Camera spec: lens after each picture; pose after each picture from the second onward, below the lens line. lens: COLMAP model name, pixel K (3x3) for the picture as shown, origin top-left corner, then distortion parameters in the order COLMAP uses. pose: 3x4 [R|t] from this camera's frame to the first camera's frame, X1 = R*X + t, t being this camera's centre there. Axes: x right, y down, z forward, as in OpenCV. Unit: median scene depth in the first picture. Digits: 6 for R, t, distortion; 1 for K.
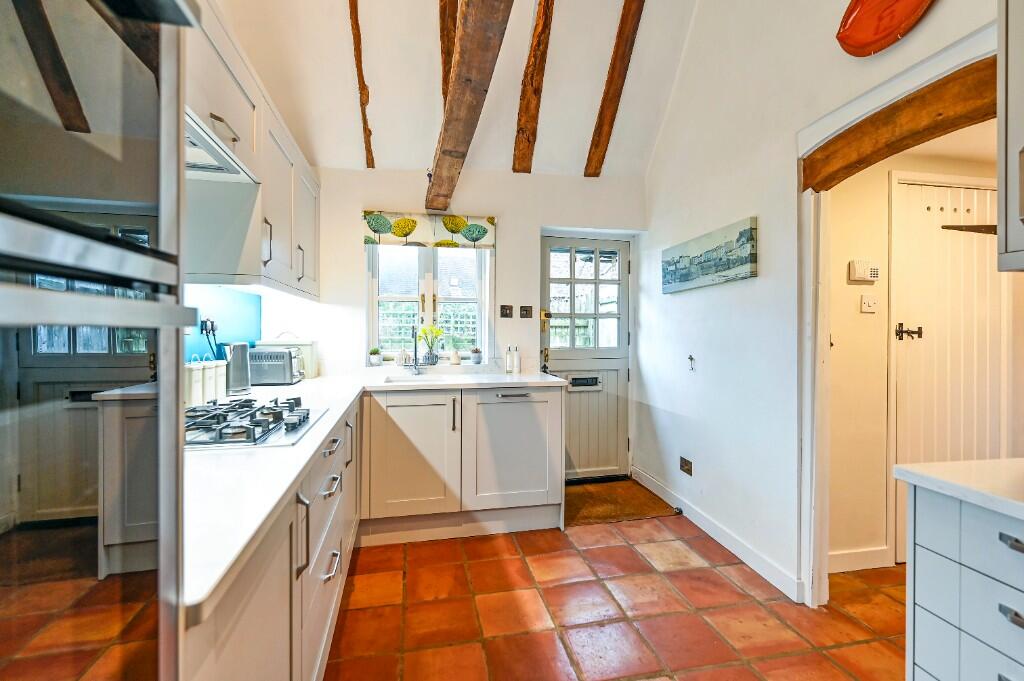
lens RADIAL K [[467.6, 0, 511.0], [0, 467.6, 345.3], [0, 0, 1]] dist [-0.001628, -0.000341]
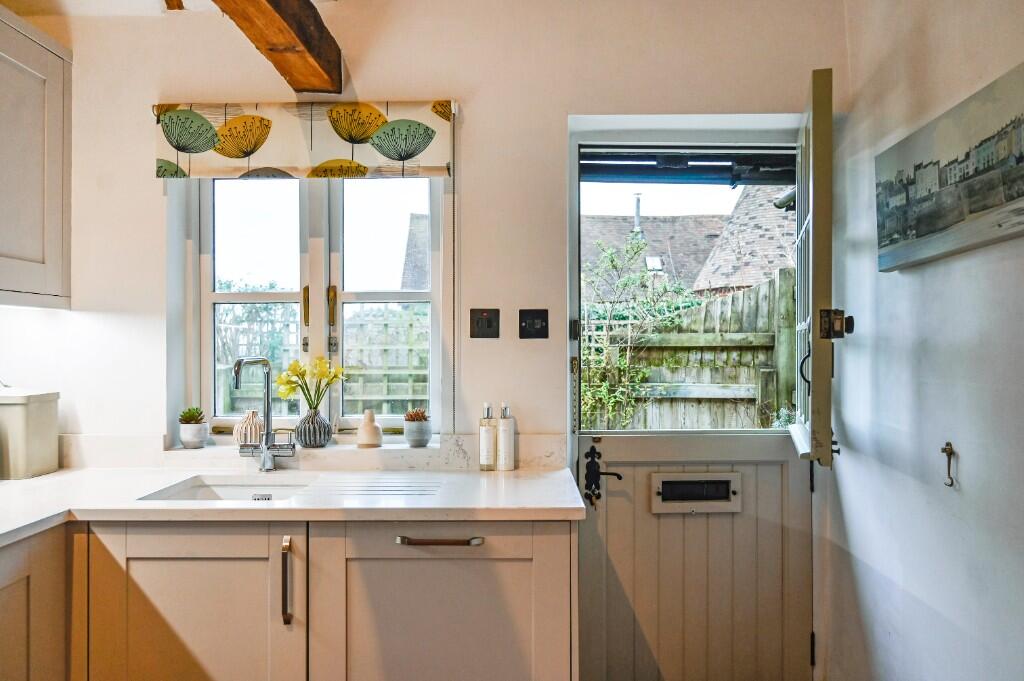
lens RADIAL K [[817.4, 0, 512.4], [0, 817.4, 355.6], [0, 0, 1]] dist [-0.005563, -0.004909]
pose [[0.973592, -0.000911, -0.228293, 0.189039], [-0.003775, 0.999791, -0.020091, -0.029407], [0.228264, 0.020423, 0.973385, 0.302757]]
